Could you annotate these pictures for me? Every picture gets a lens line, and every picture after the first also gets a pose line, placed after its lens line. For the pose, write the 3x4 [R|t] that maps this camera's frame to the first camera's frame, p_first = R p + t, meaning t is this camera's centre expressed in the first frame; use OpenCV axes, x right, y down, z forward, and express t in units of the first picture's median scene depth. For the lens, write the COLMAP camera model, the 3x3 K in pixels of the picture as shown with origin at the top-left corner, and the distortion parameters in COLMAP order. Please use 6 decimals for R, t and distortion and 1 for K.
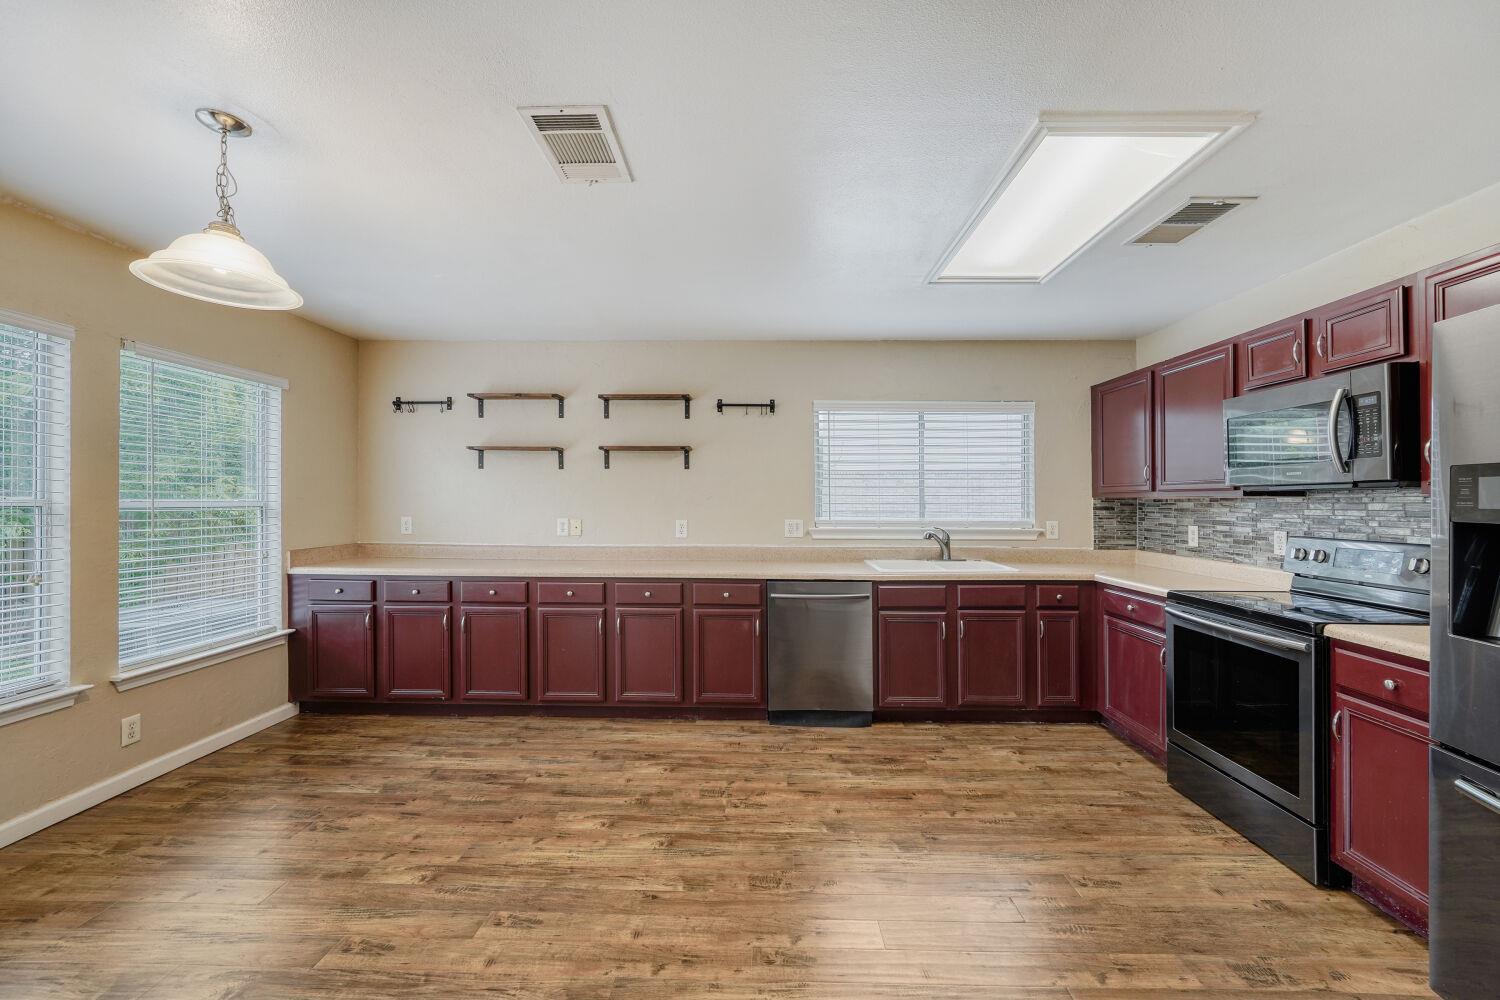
lens RADIAL K [[592.3, 0, 751.4], [0, 592.3, 494.5], [0, 0, 1]] dist [-0.013318, 0.003445]
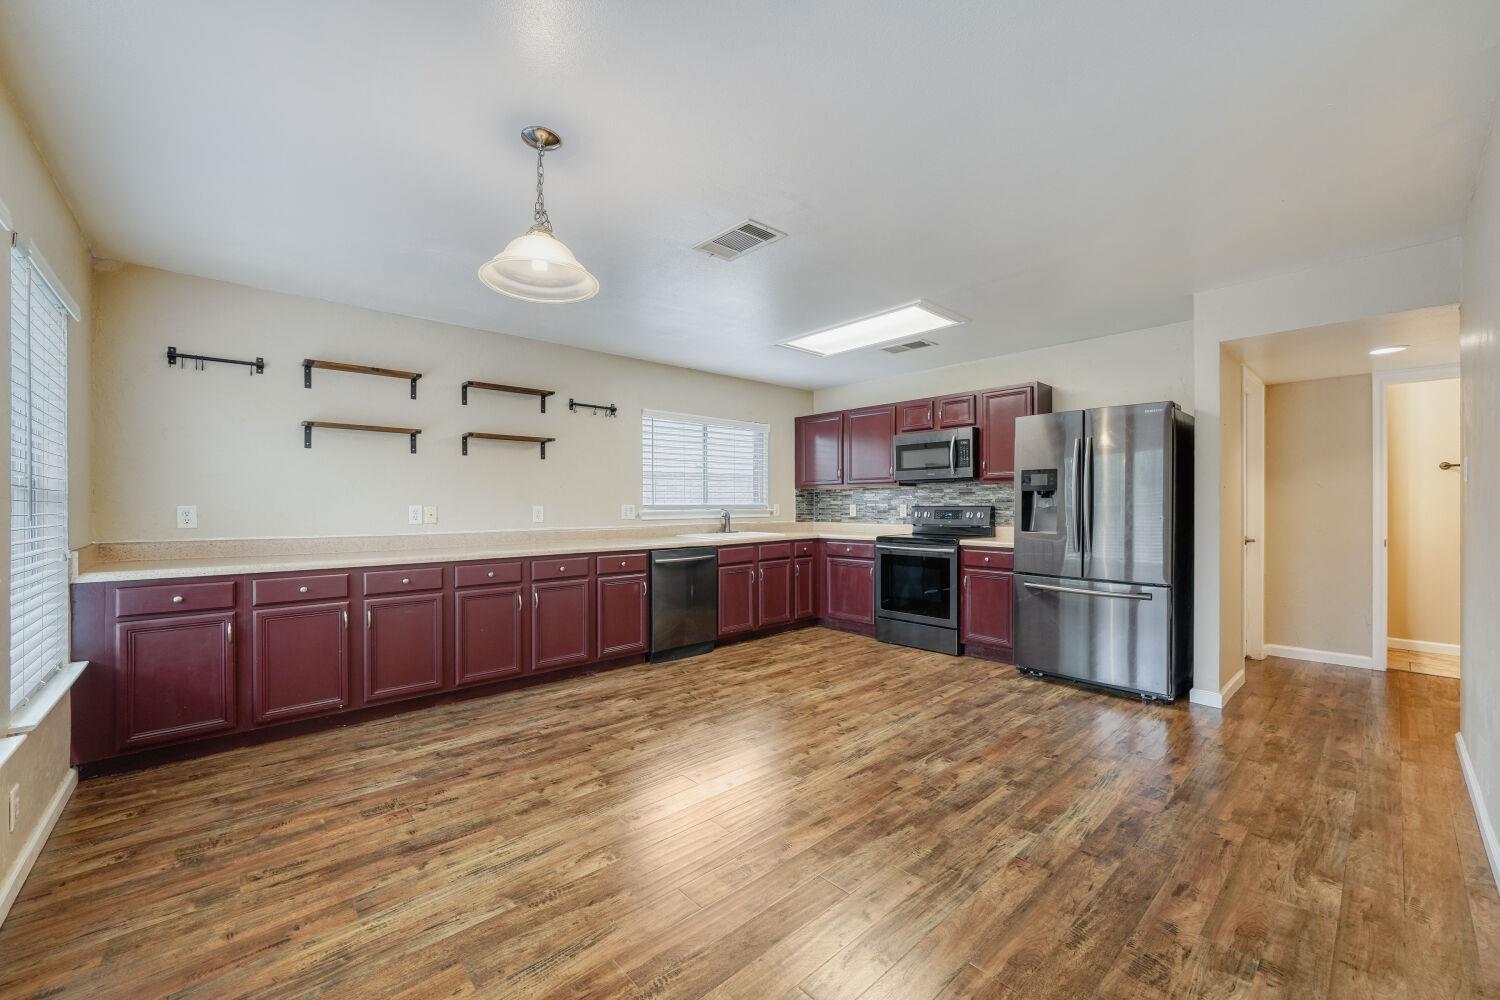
lens RADIAL K [[592.3, 0, 744.2], [0, 592.3, 501.2], [0, 0, 1]] dist [-0.013318, 0.003445]
pose [[0.729521, -0.004774, 0.683941, -0.777136], [0.000088, 0.999976, 0.006887, 0.035742], [-0.683958, -0.004964, 0.729505, -0.064976]]
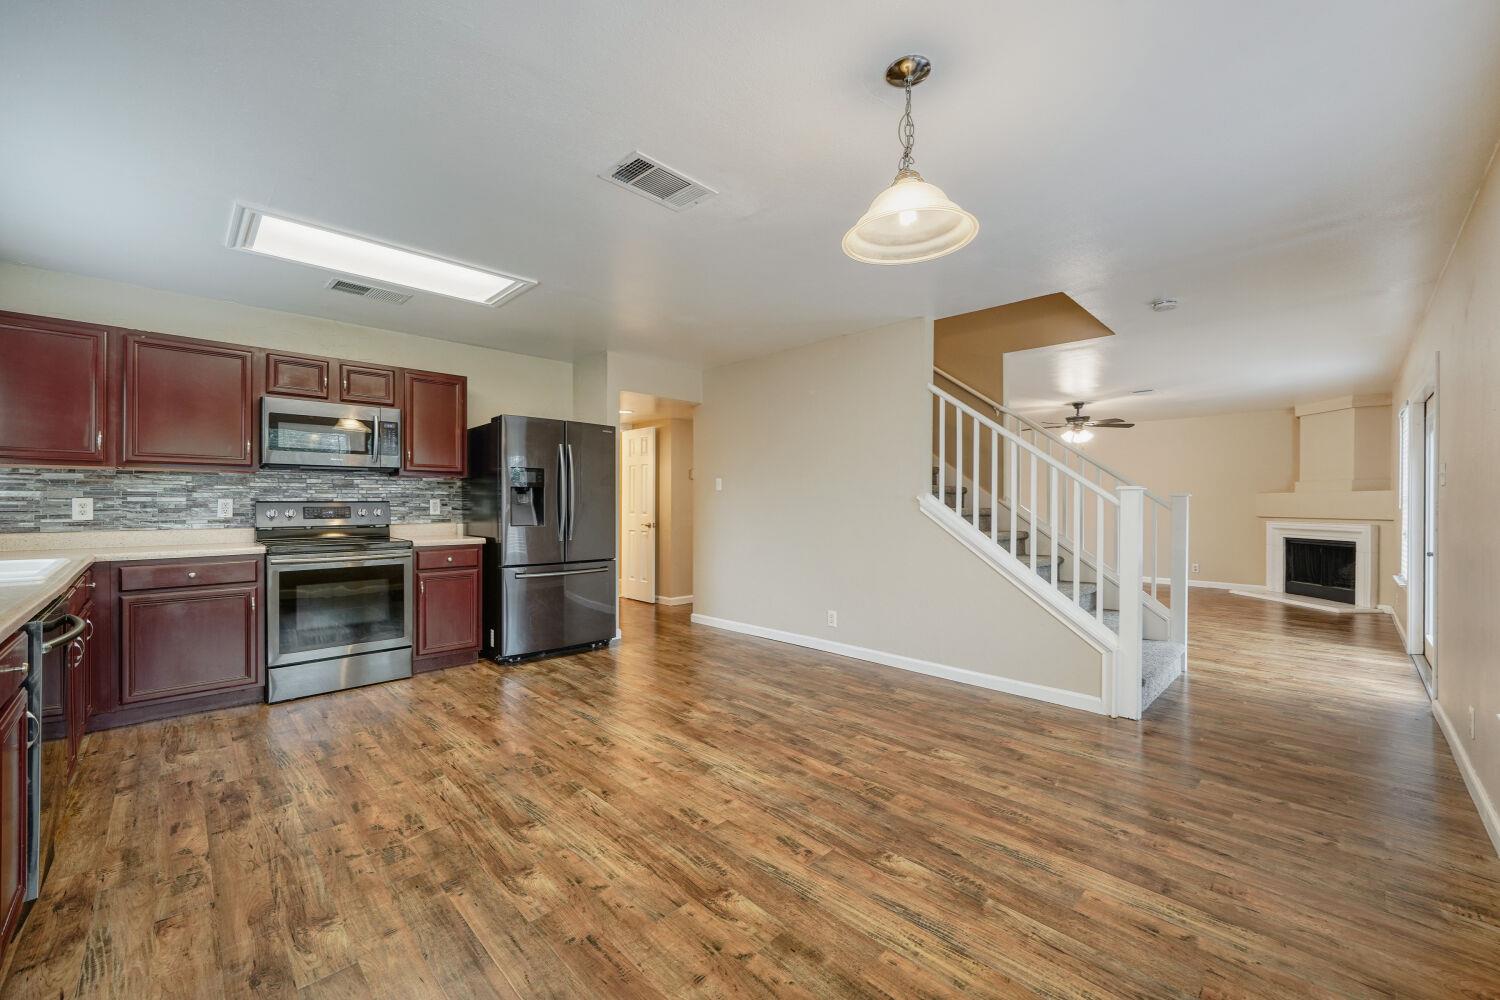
lens RADIAL K [[592.3, 0, 755.2], [0, 592.3, 502.1], [0, 0, 1]] dist [-0.013318, 0.003445]
pose [[-0.720339, -0.009623, 0.693556, -0.779570], [-0.014929, 0.999887, -0.001632, 0.050558], [-0.693462, -0.011530, -0.720401, 1.057578]]
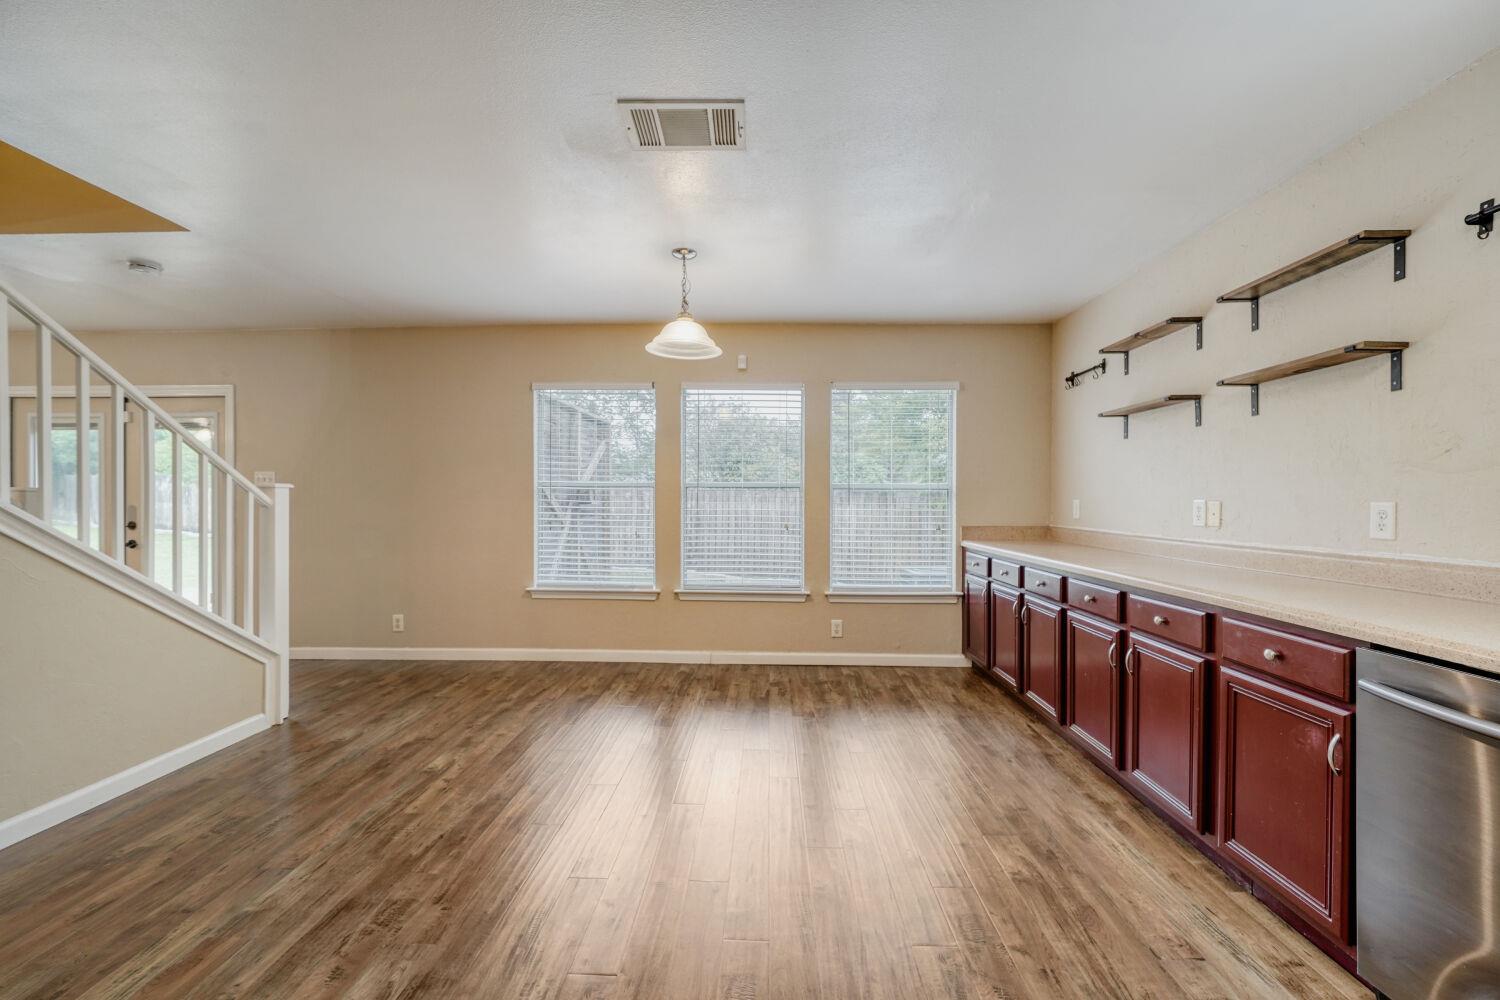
lens RADIAL K [[592.3, 0, 752.5], [0, 592.3, 509.2], [0, 0, 1]] dist [-0.013318, 0.003445]
pose [[-0.006859, 0.006984, -0.999952, 0.468376], [0.008815, 0.999937, 0.006924, 0.056203], [0.999938, -0.008767, -0.006920, 0.675679]]
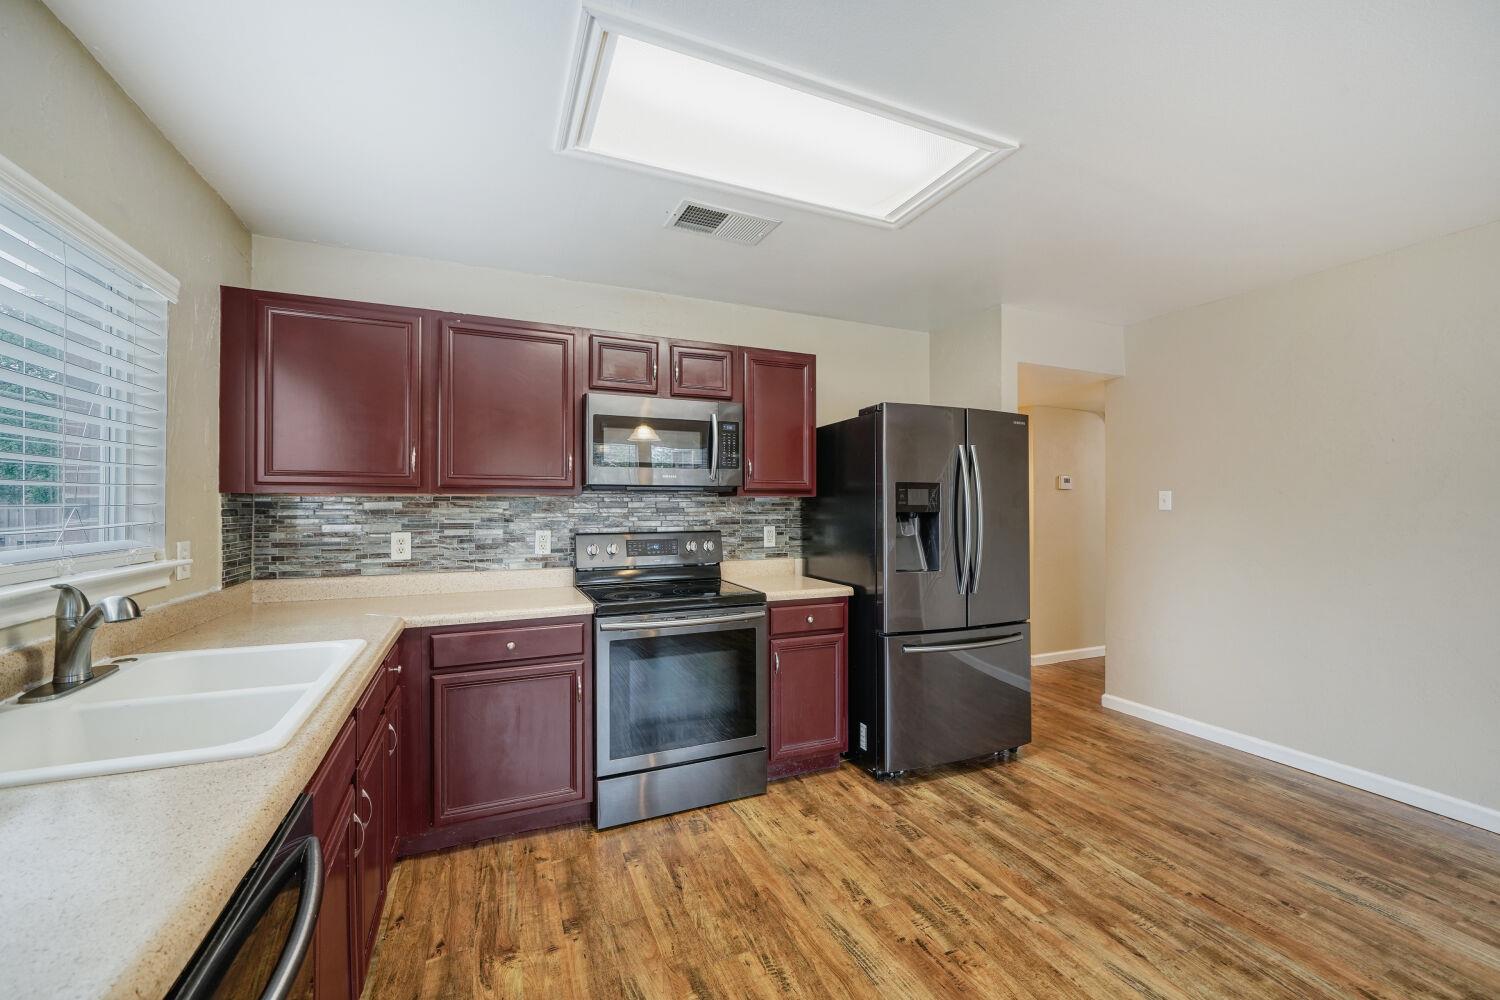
lens RADIAL K [[592.3, 0, 753.4], [0, 592.3, 502.0], [0, 0, 1]] dist [-0.013318, 0.003445]
pose [[-0.425900, -0.003153, 0.904765, -0.146031], [-0.012605, 0.999918, -0.002448, 0.011107], [-0.904683, -0.012447, -0.425904, 1.041726]]
